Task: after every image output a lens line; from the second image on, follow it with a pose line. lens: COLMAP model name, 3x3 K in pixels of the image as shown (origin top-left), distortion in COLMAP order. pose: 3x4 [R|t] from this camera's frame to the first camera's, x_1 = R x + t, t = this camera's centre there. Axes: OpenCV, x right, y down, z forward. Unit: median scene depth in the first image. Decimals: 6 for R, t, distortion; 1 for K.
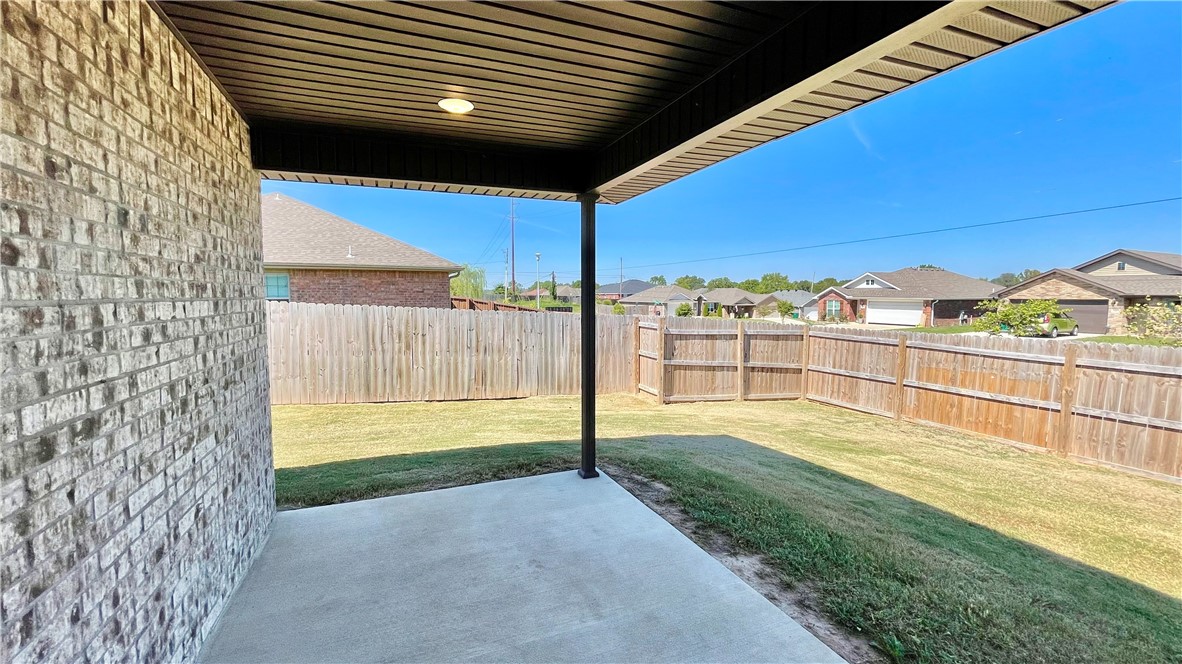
lens RADIAL K [[477.0, 0, 572.4], [0, 477.0, 332.7], [0, 0, 1]] dist [0.001366, 0.000637]
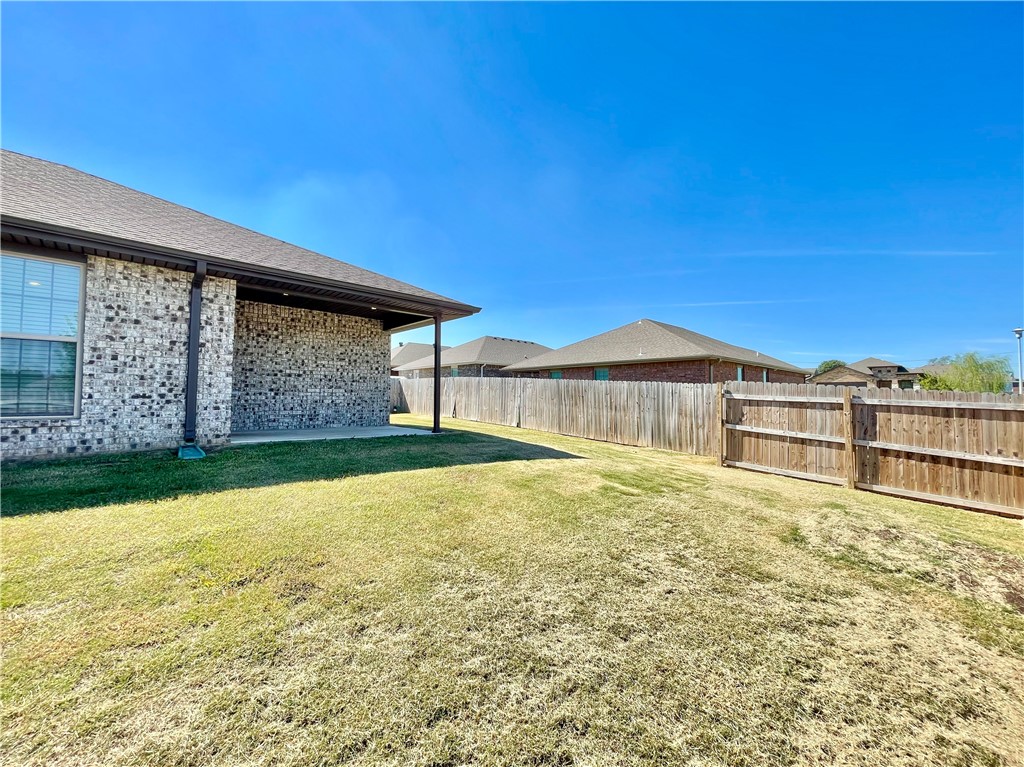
lens RADIAL K [[408.6, 0, 506.0], [0, 408.6, 384.2], [0, 0, 1]] dist [-0.003433, -0.000217]
pose [[0.366657, -0.025159, -0.930016, 0.913848], [-0.079872, 0.995092, -0.058408, 0.066558], [0.926921, 0.095698, 0.362848, 0.252547]]
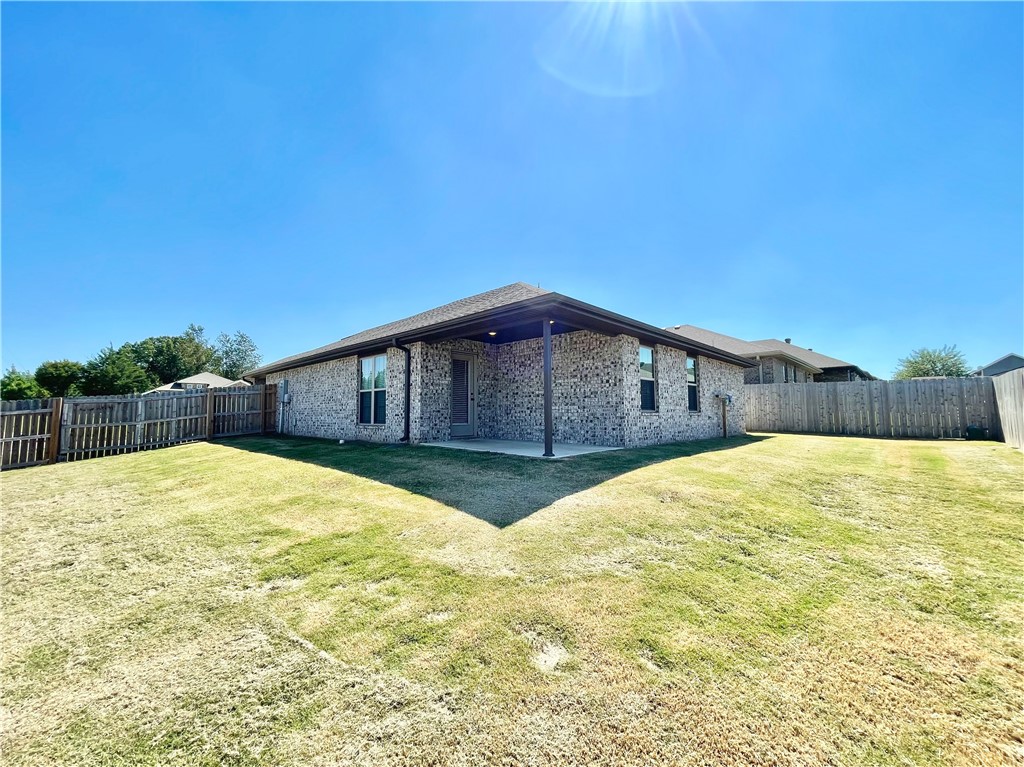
lens RADIAL K [[408.6, 0, 507.8], [0, 408.6, 381.4], [0, 0, 1]] dist [-0.003433, -0.000217]
pose [[-0.901330, -0.025942, -0.432355, 0.411427], [-0.024324, 0.999661, -0.009273, 0.004908], [0.432449, 0.002159, -0.901656, 1.091321]]
